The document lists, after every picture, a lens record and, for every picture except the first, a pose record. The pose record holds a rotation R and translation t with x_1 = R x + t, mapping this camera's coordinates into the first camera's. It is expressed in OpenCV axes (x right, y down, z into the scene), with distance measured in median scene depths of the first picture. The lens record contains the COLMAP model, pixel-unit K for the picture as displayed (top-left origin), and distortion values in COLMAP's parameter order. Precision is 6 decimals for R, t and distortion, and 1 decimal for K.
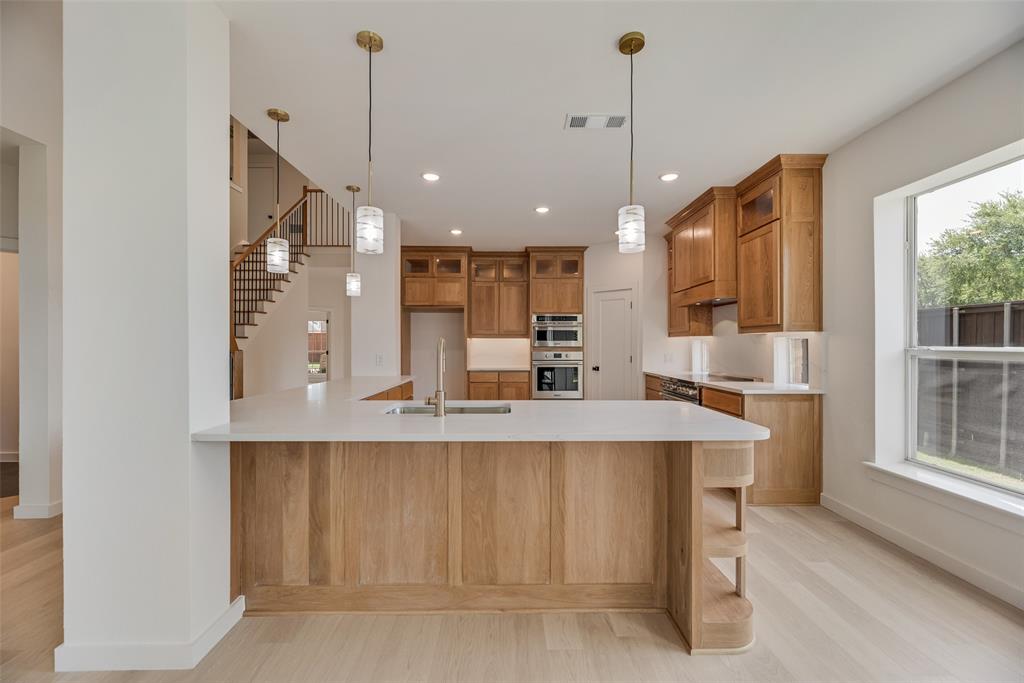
lens RADIAL K [[419.9, 0, 512.4], [0, 419.9, 344.4], [0, 0, 1]] dist [-0.003740, 0.000232]
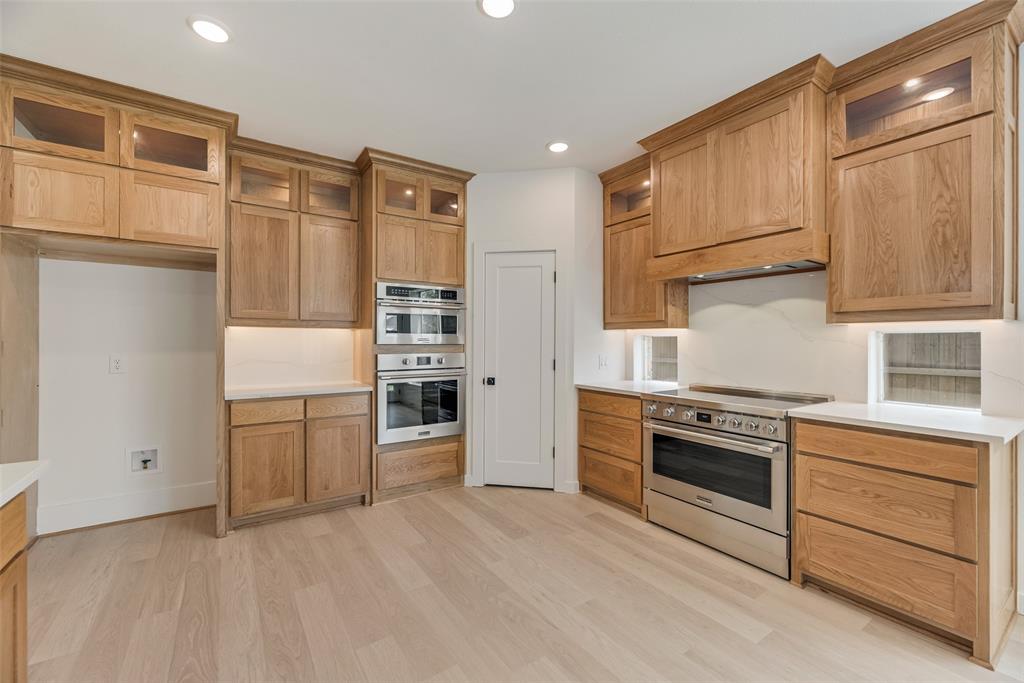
lens RADIAL K [[419.9, 0, 511.4], [0, 419.9, 338.0], [0, 0, 1]] dist [-0.003740, 0.000232]
pose [[0.834939, 0.004438, 0.550325, -0.099105], [-0.003098, 0.999990, -0.003364, -0.001511], [-0.550334, 0.001104, 0.834944, 0.477624]]
